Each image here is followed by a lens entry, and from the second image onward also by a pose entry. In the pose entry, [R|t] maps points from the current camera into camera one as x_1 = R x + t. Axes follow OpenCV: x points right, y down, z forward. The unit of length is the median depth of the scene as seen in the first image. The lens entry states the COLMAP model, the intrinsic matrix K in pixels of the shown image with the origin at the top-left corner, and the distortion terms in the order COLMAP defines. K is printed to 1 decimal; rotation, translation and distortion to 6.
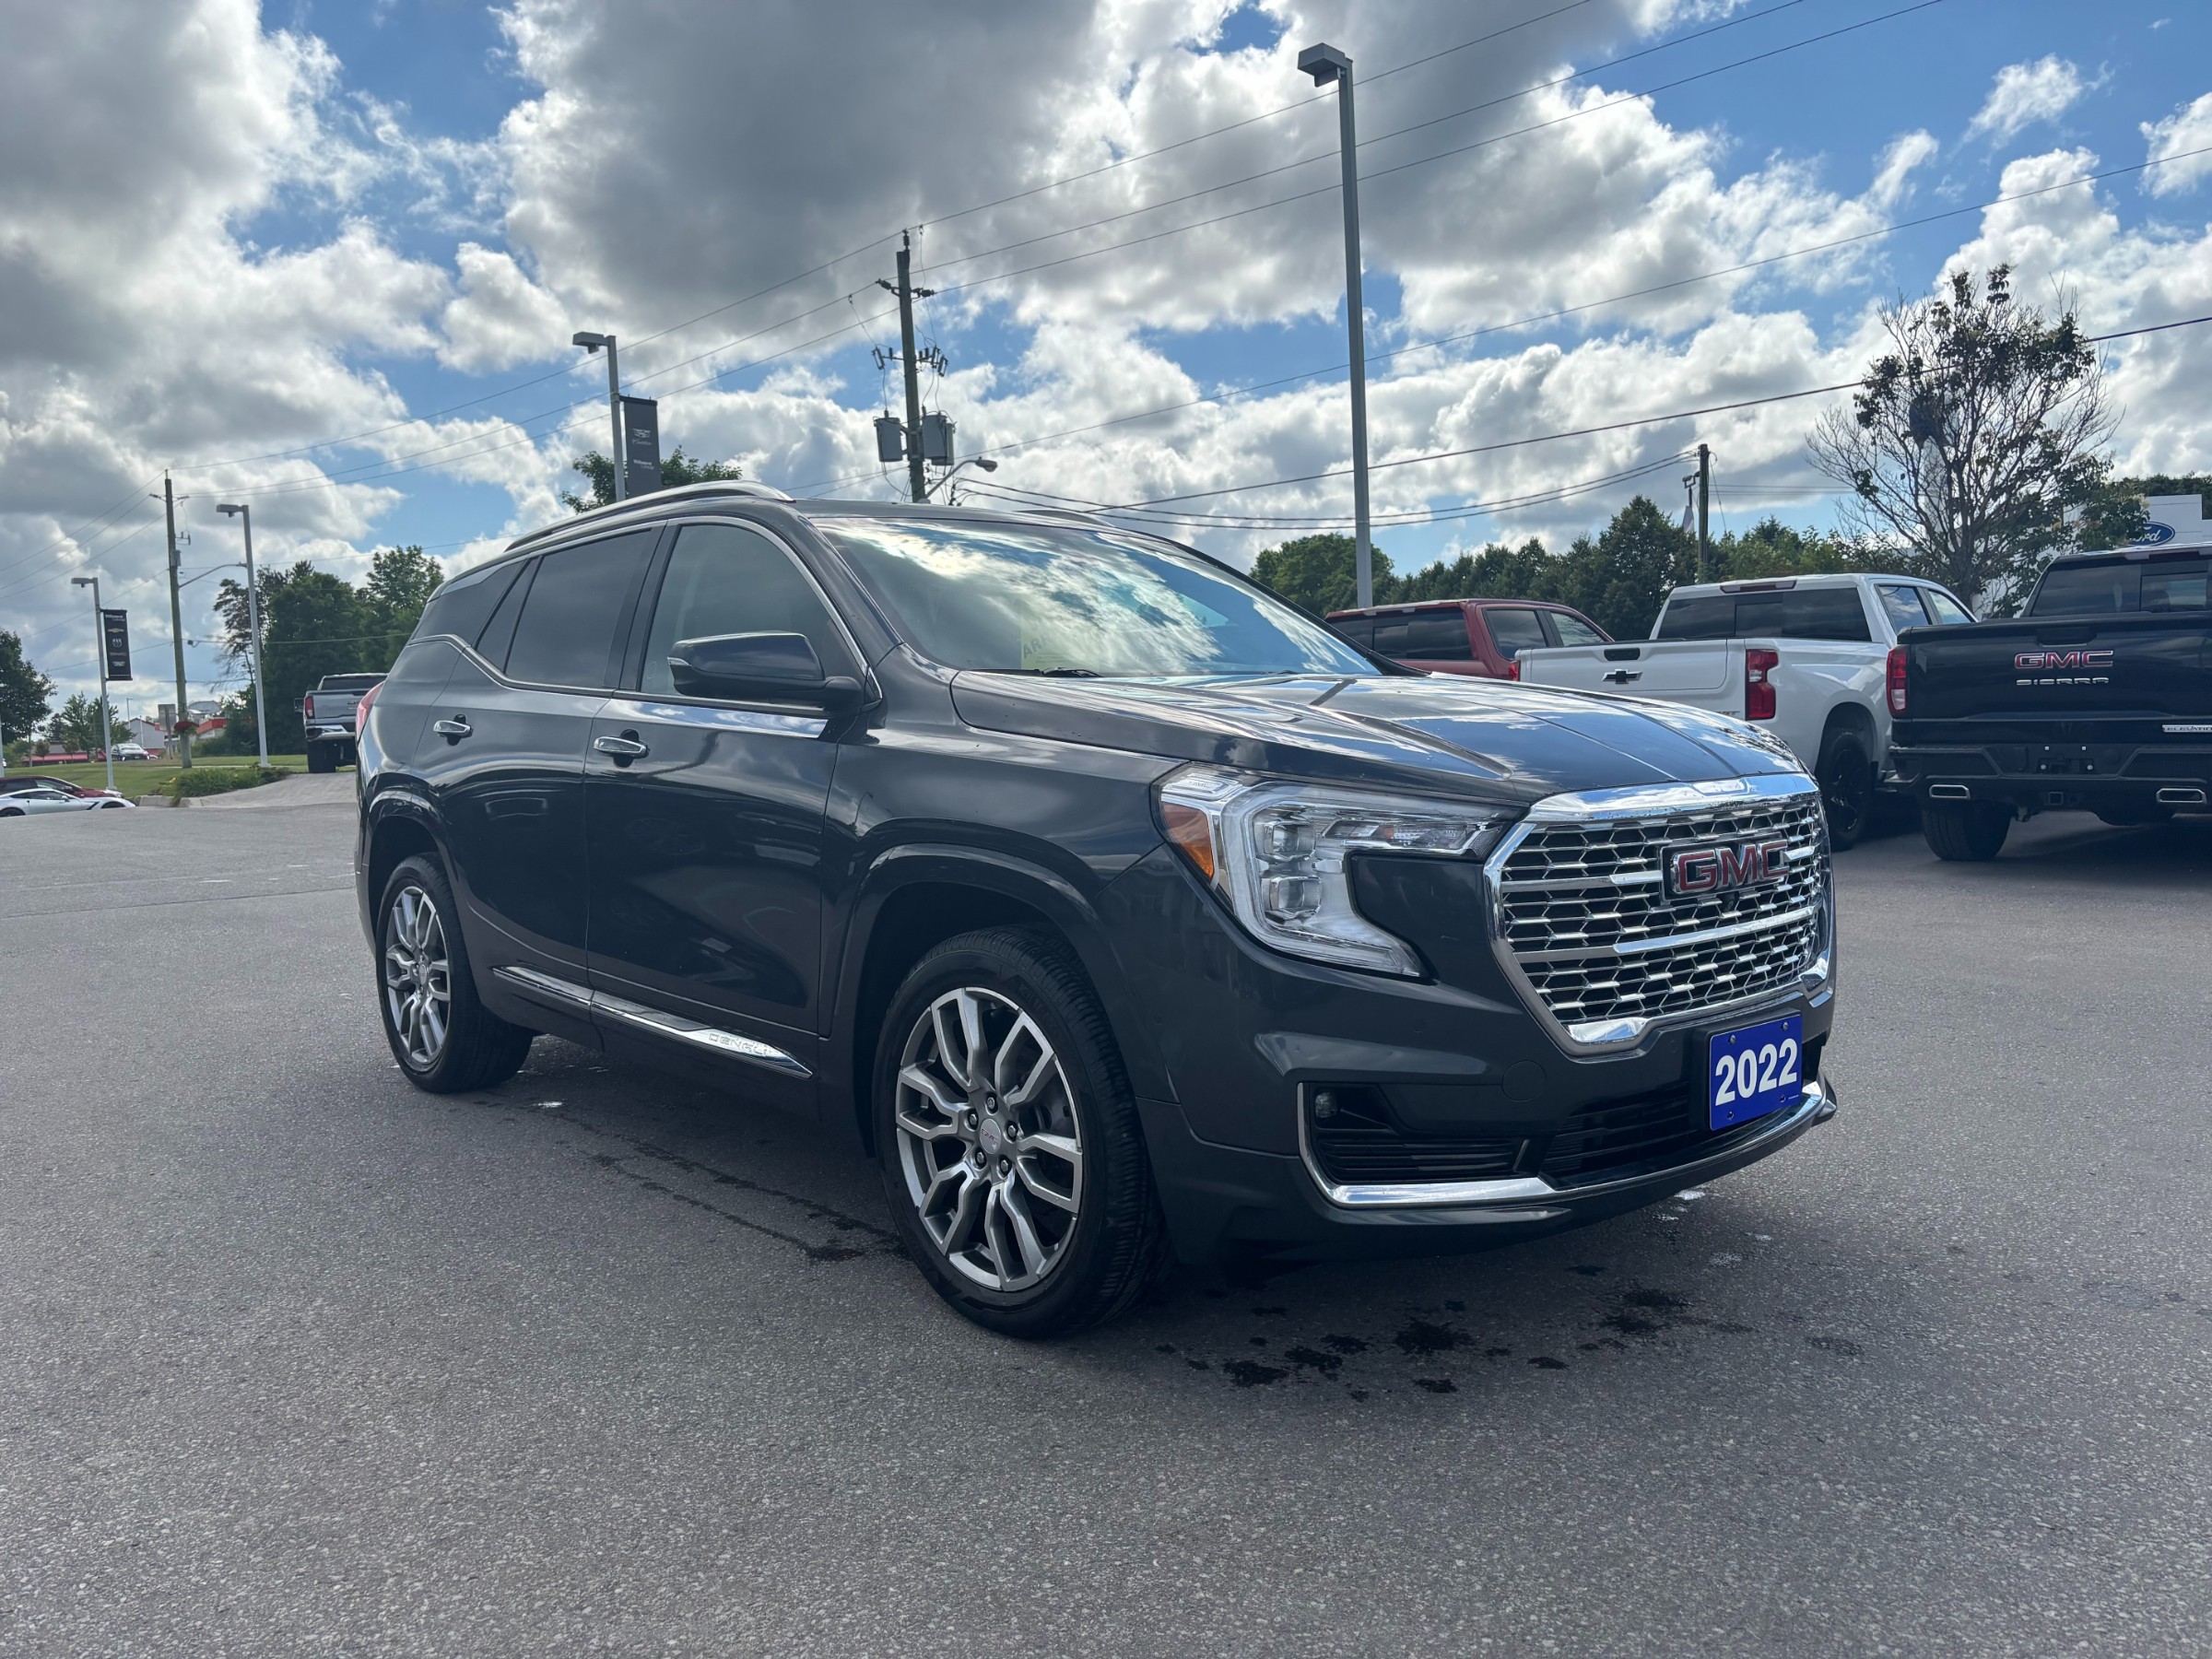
lens RADIAL K [[1960.8, 0, 1106.0], [0, 1960.8, 829.5], [0, 0, 1]] dist [0.006917, -0.016192]
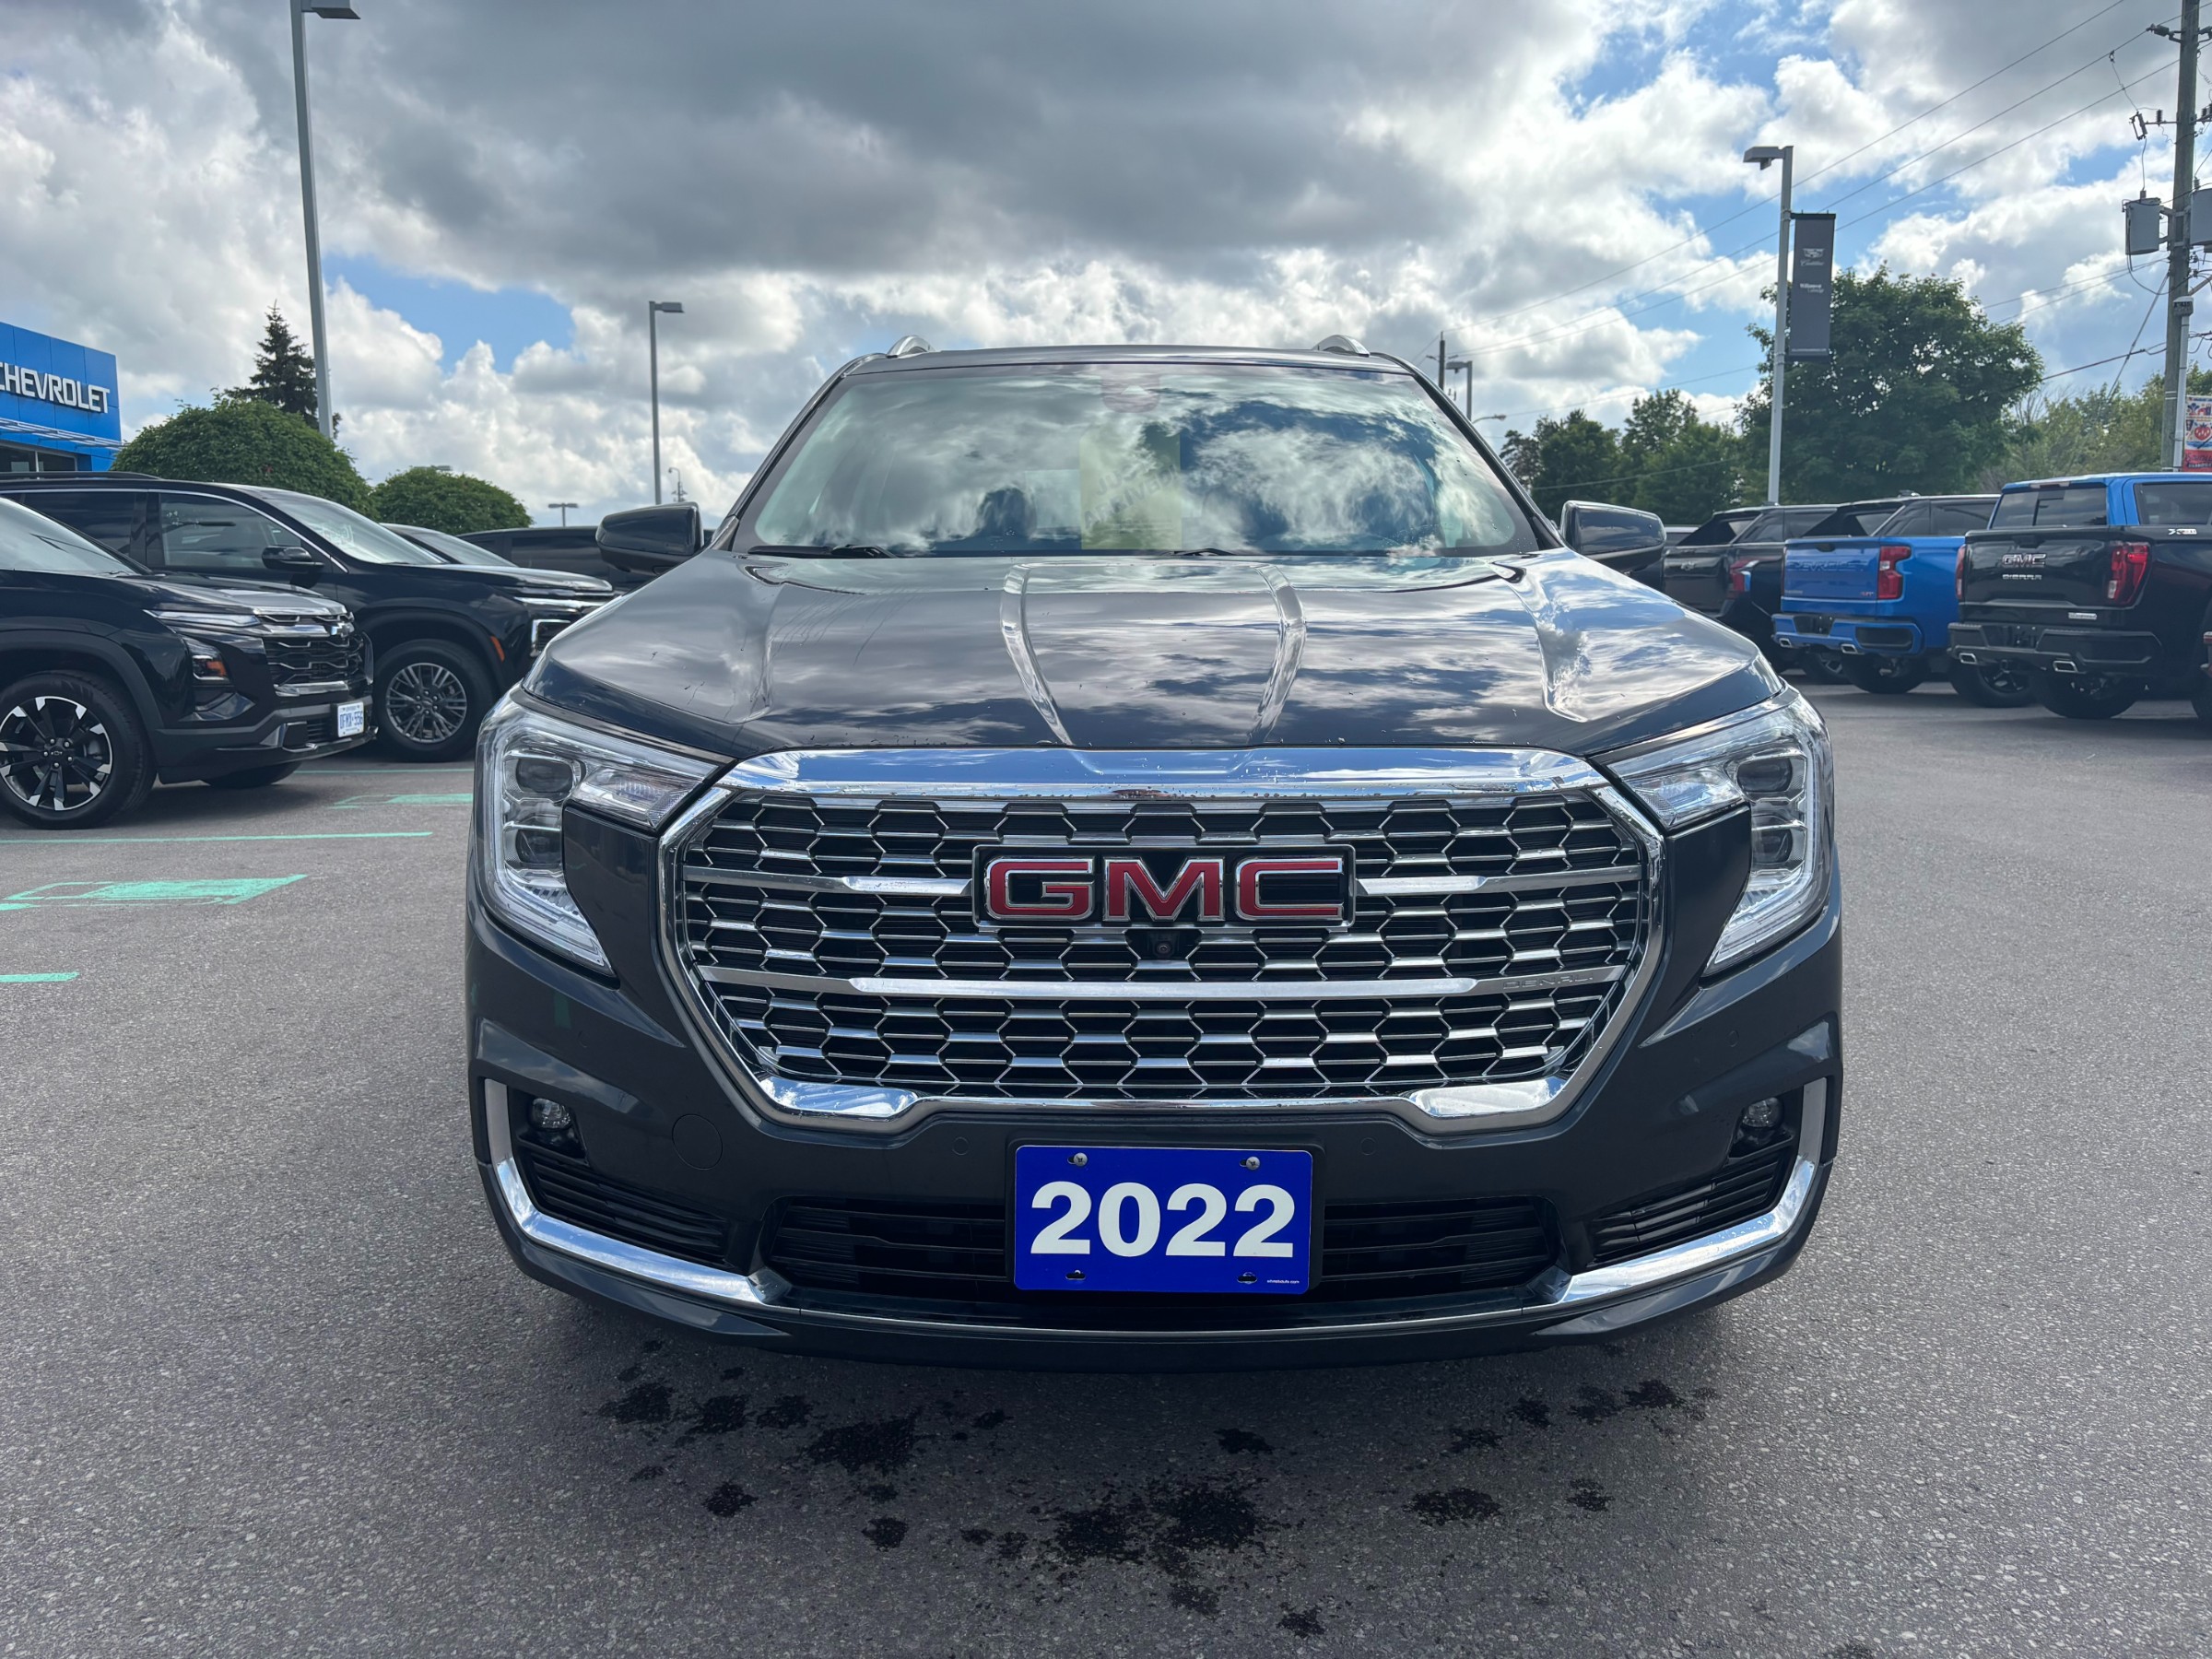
lens RADIAL K [[1854.2, 0, 1106.0], [0, 1854.2, 829.5], [0, 0, 1]] dist [0.034290, -0.014204]
pose [[0.682255, 0.121180, -0.721001, 0.152449], [-0.054919, 0.991876, 0.114739, -0.014025], [0.729048, -0.038685, 0.683368, 0.122607]]
